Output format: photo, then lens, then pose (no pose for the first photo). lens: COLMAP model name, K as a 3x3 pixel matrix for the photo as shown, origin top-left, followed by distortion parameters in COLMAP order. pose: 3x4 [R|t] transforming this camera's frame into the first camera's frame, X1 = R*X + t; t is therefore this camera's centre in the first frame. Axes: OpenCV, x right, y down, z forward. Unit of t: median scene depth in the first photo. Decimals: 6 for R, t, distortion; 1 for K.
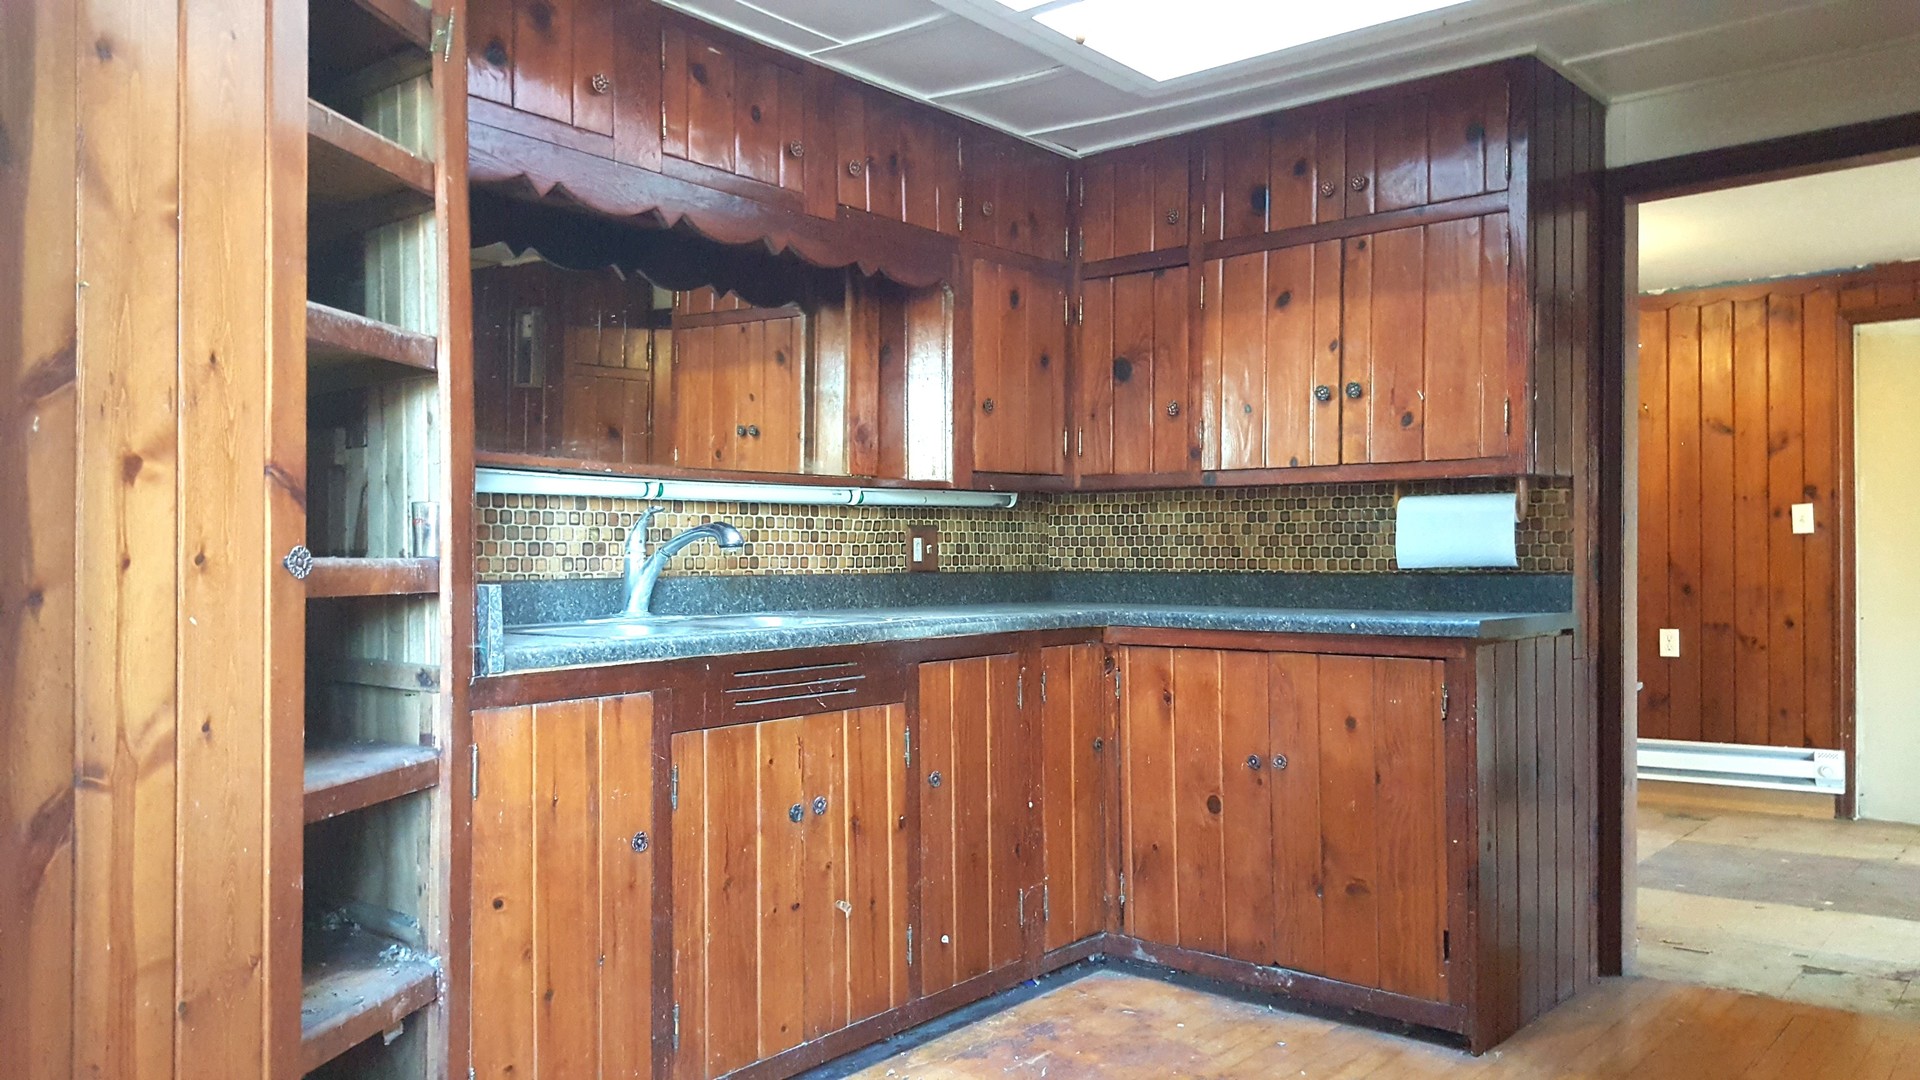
lens RADIAL K [[1404.1, 0, 909.9], [0, 1404.1, 544.2], [0, 0, 1]] dist [0.119975, -0.144861]
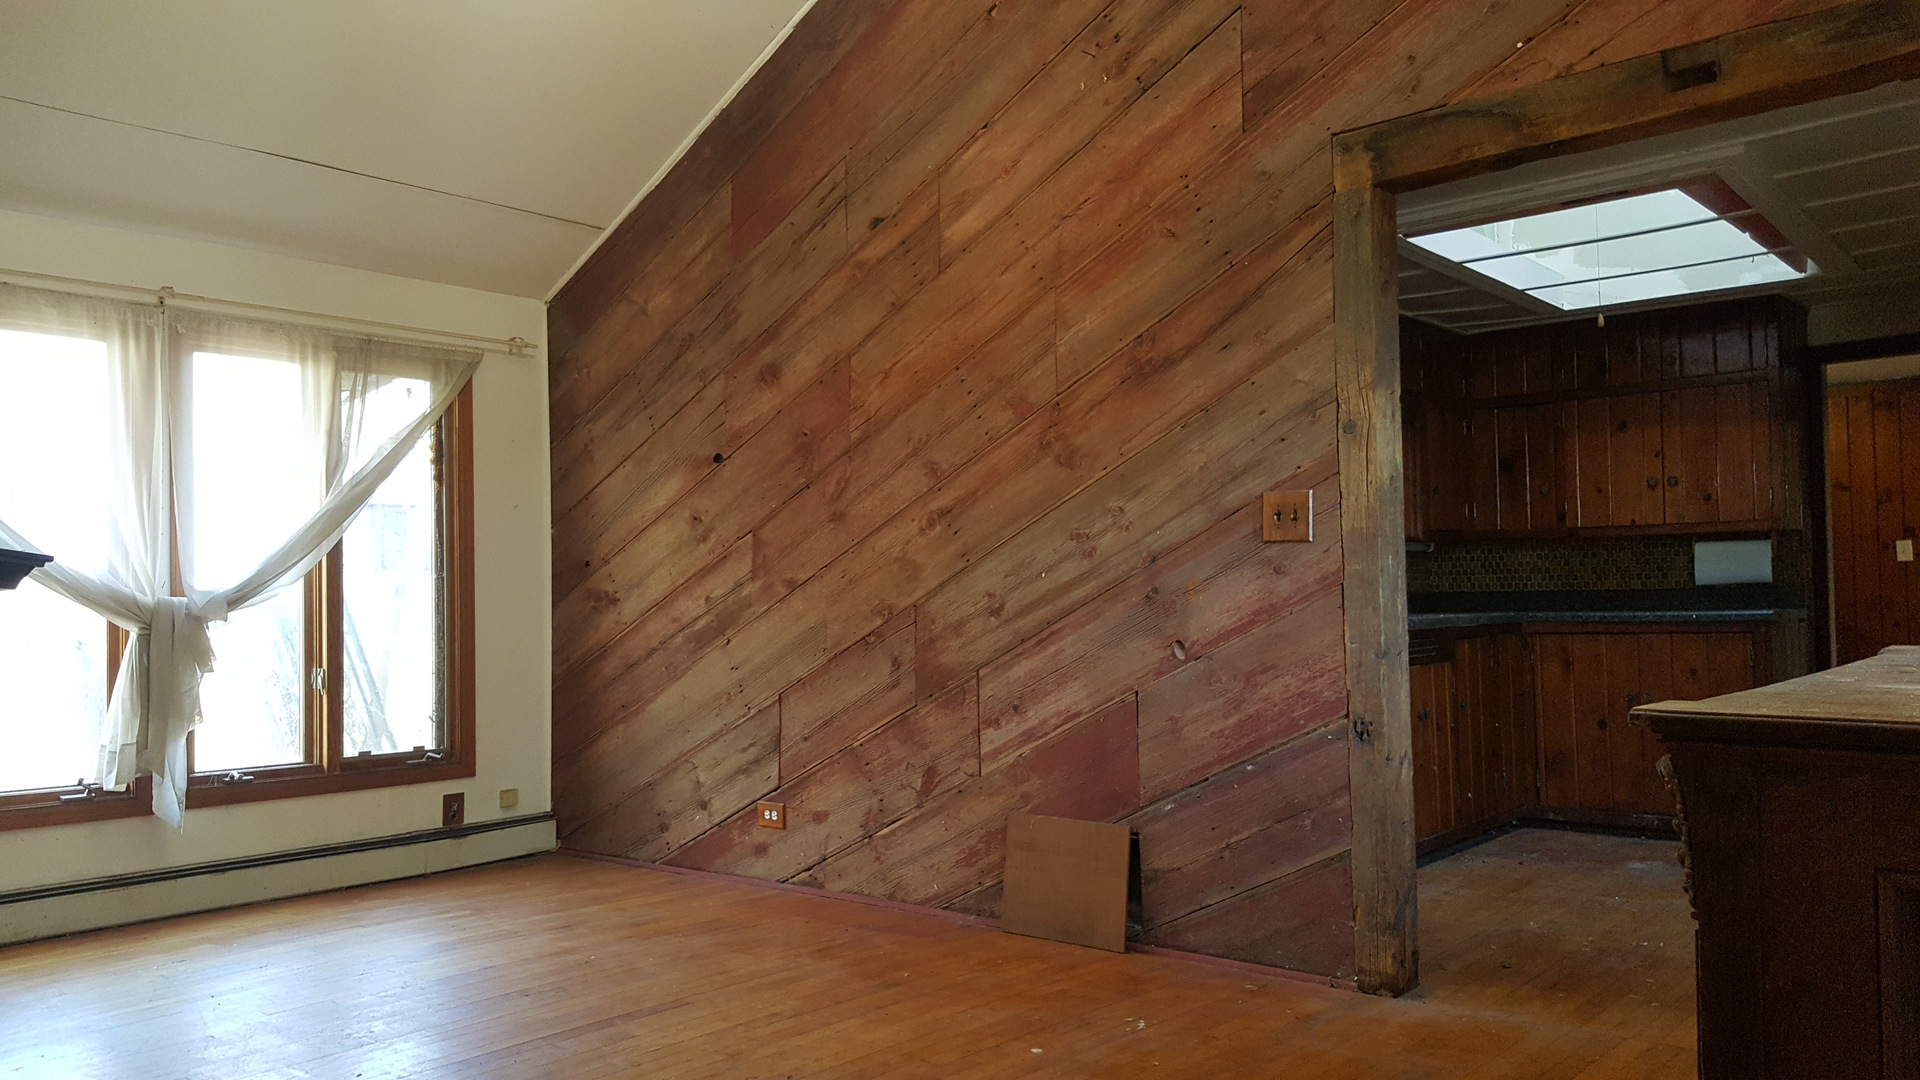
lens RADIAL K [[1404.1, 0, 921.0], [0, 1404.1, 538.4], [0, 0, 1]] dist [0.119975, -0.144861]
pose [[0.999807, -0.015640, -0.011908, -0.554225], [0.015225, 0.999302, -0.034117, 0.005803], [0.012433, 0.033929, 0.999347, -0.709636]]
